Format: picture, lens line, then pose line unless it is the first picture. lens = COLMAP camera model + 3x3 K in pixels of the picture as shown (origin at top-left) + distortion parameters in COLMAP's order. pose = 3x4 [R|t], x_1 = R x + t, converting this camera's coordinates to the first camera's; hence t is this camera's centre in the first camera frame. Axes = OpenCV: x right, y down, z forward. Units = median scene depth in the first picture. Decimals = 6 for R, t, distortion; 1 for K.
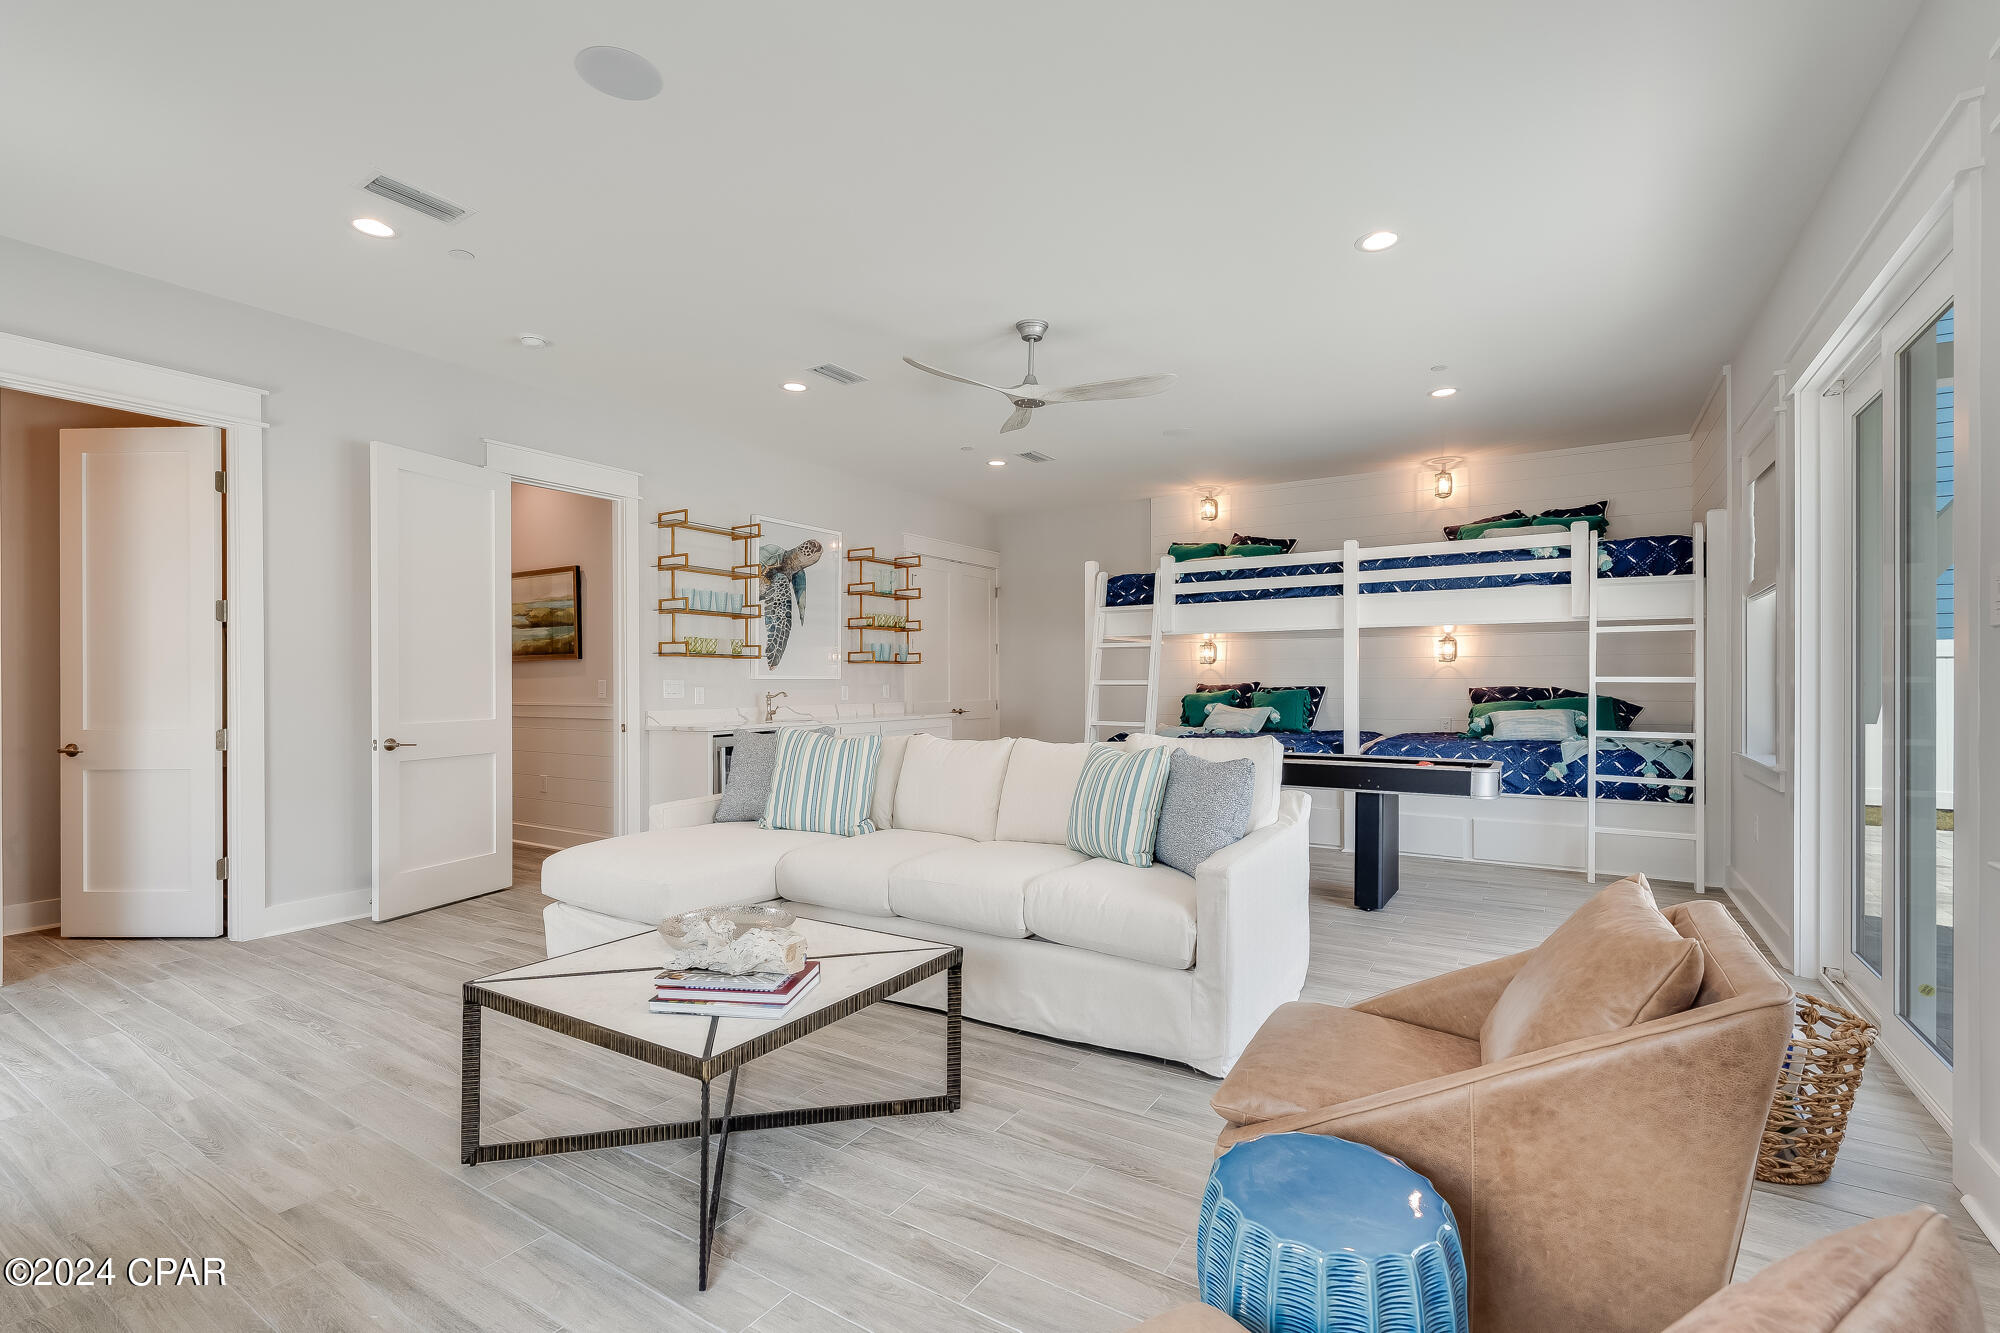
lens RADIAL K [[886.4, 0, 1000.1], [0, 886.4, 678.5], [0, 0, 1]] dist [-0.001271, 0.000597]
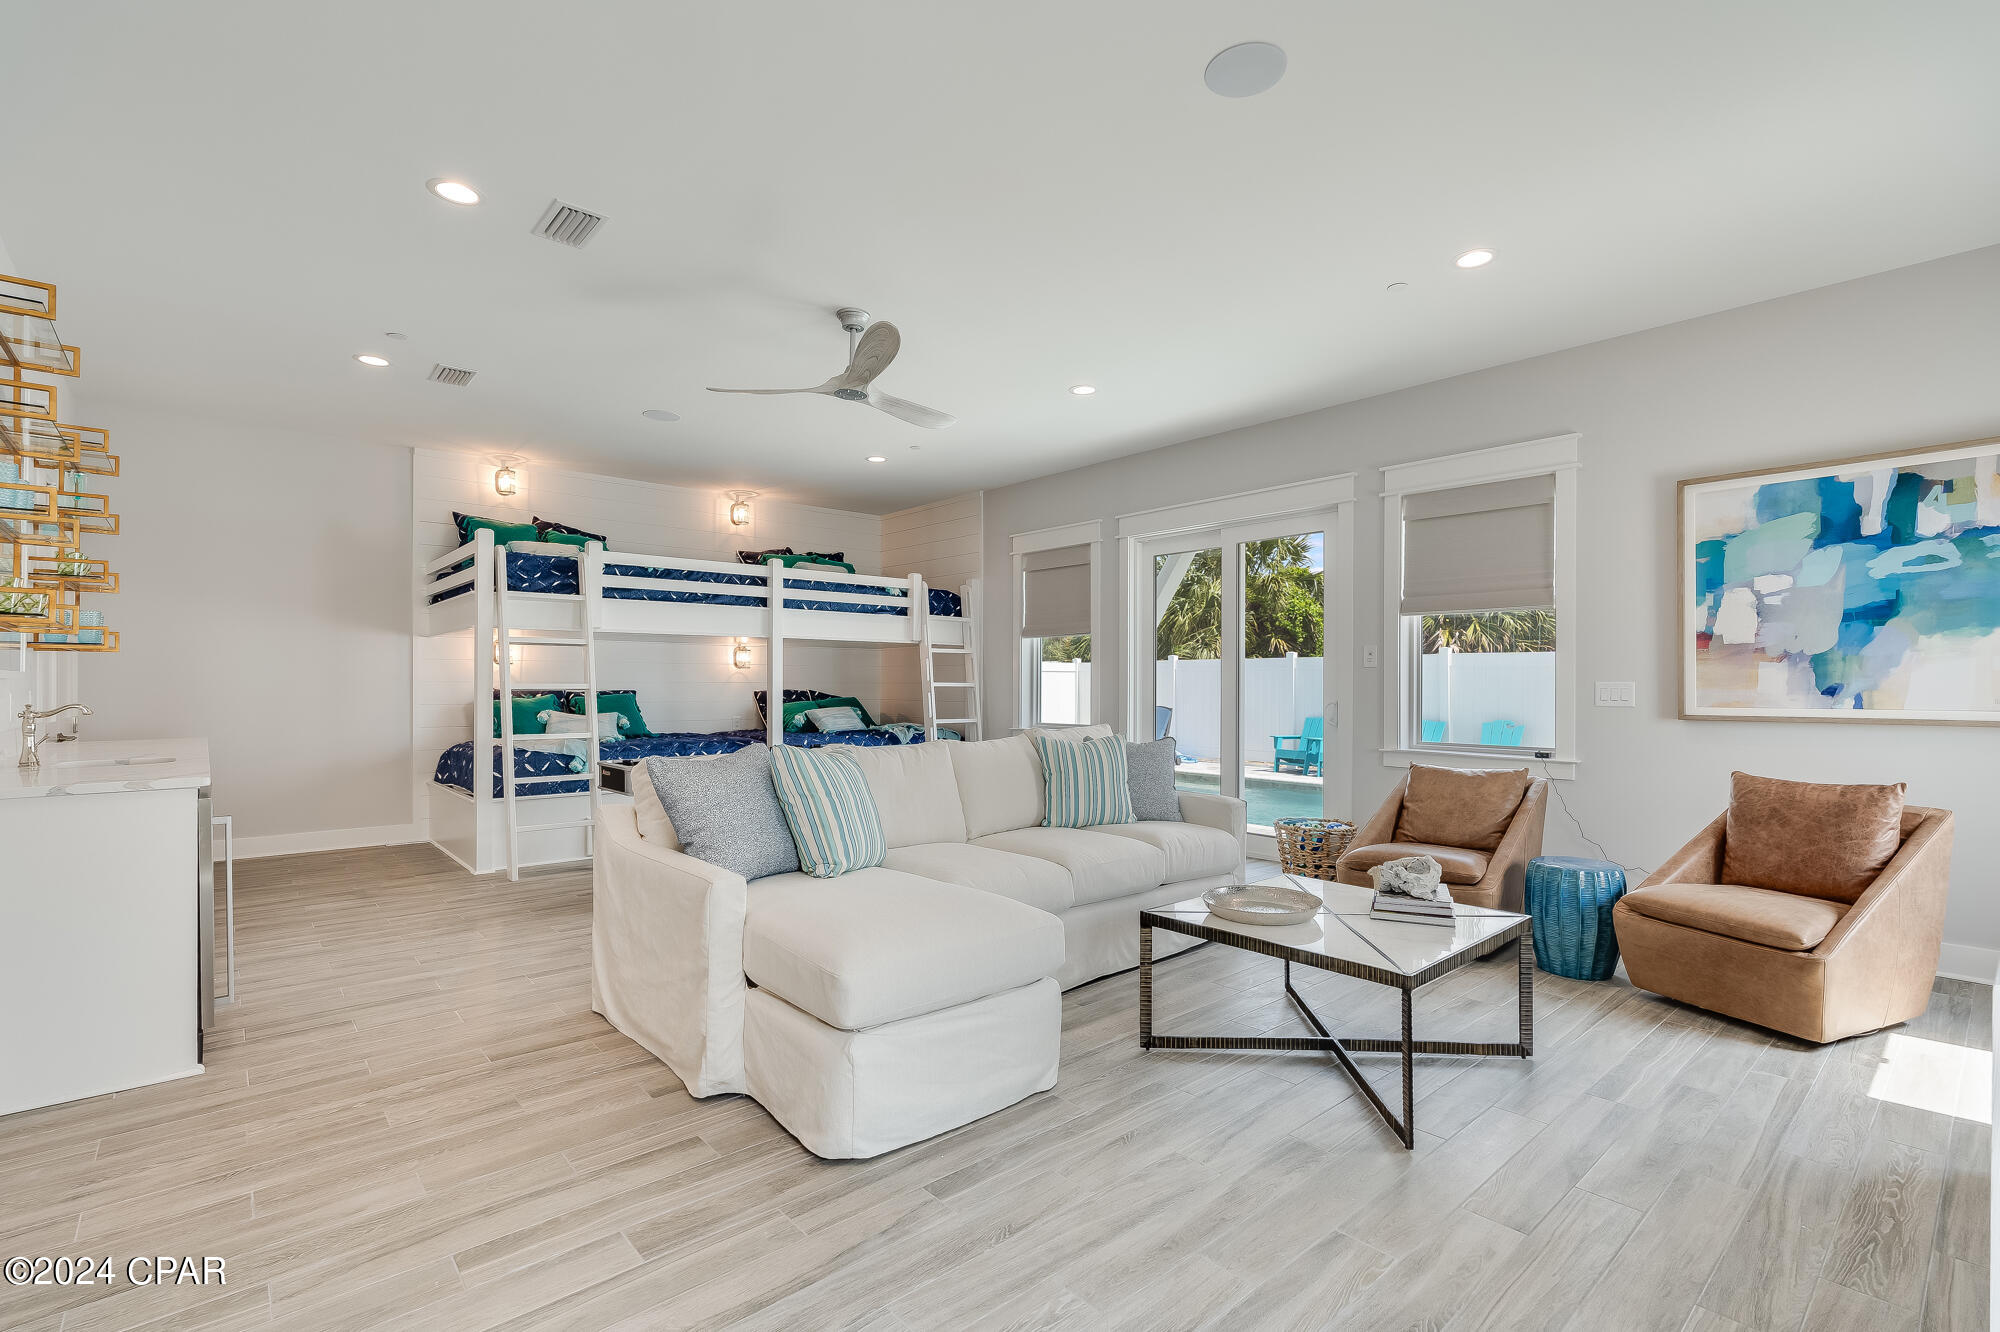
lens RADIAL K [[913.6, 0, 998.4], [0, 913.6, 676.7], [0, 0, 1]] dist [-0.003668, -0.000265]
pose [[0.277965, 0.012734, 0.960507, -0.619951], [-0.003039, 0.999919, -0.012376, 0.005107], [-0.960586, 0.000521, 0.277982, 0.410409]]
